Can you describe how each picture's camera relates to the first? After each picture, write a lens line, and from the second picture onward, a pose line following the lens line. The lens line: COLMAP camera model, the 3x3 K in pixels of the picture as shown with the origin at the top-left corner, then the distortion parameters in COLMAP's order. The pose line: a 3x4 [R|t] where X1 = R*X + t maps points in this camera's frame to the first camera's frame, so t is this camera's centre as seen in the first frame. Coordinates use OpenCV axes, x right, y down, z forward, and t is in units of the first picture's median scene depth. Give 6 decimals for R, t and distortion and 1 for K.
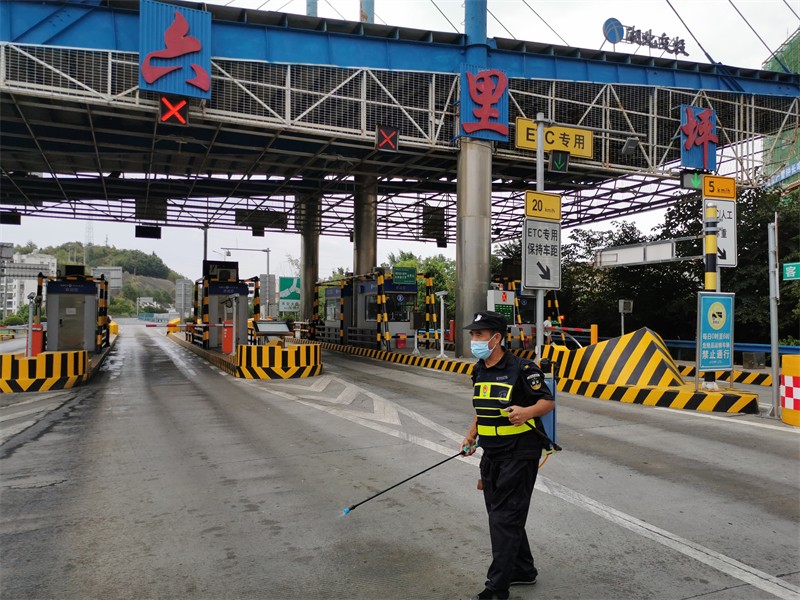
lens RADIAL K [[631.9, 0, 398.8], [0, 631.9, 302.8], [0, 0, 1]] dist [0.003222, -0.004397]
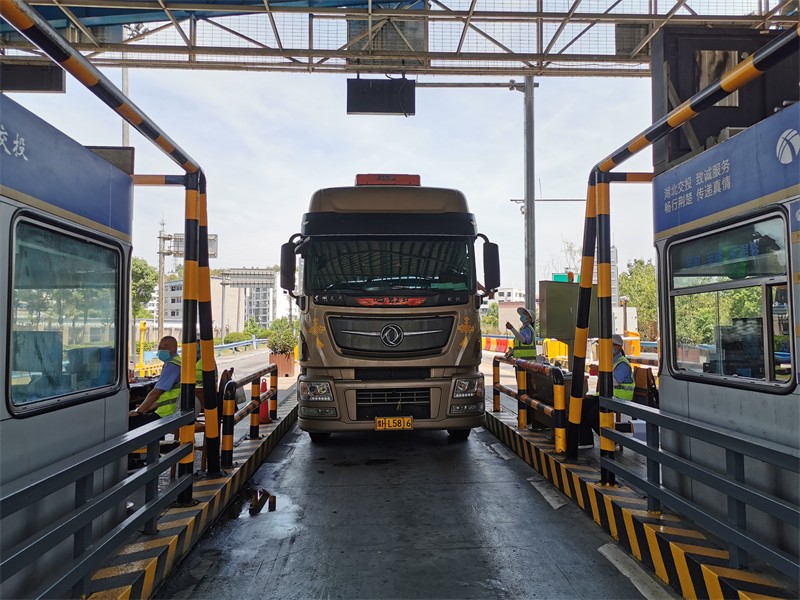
lens RADIAL K [[631.9, 0, 400.2], [0, 631.9, 298.5], [0, 0, 1]] dist [0.003222, -0.004397]
pose [[0.931180, -0.019629, -0.364031, -0.388857], [0.001777, 0.998782, -0.049310, 0.030437], [0.364556, 0.045270, 0.930080, 1.020686]]
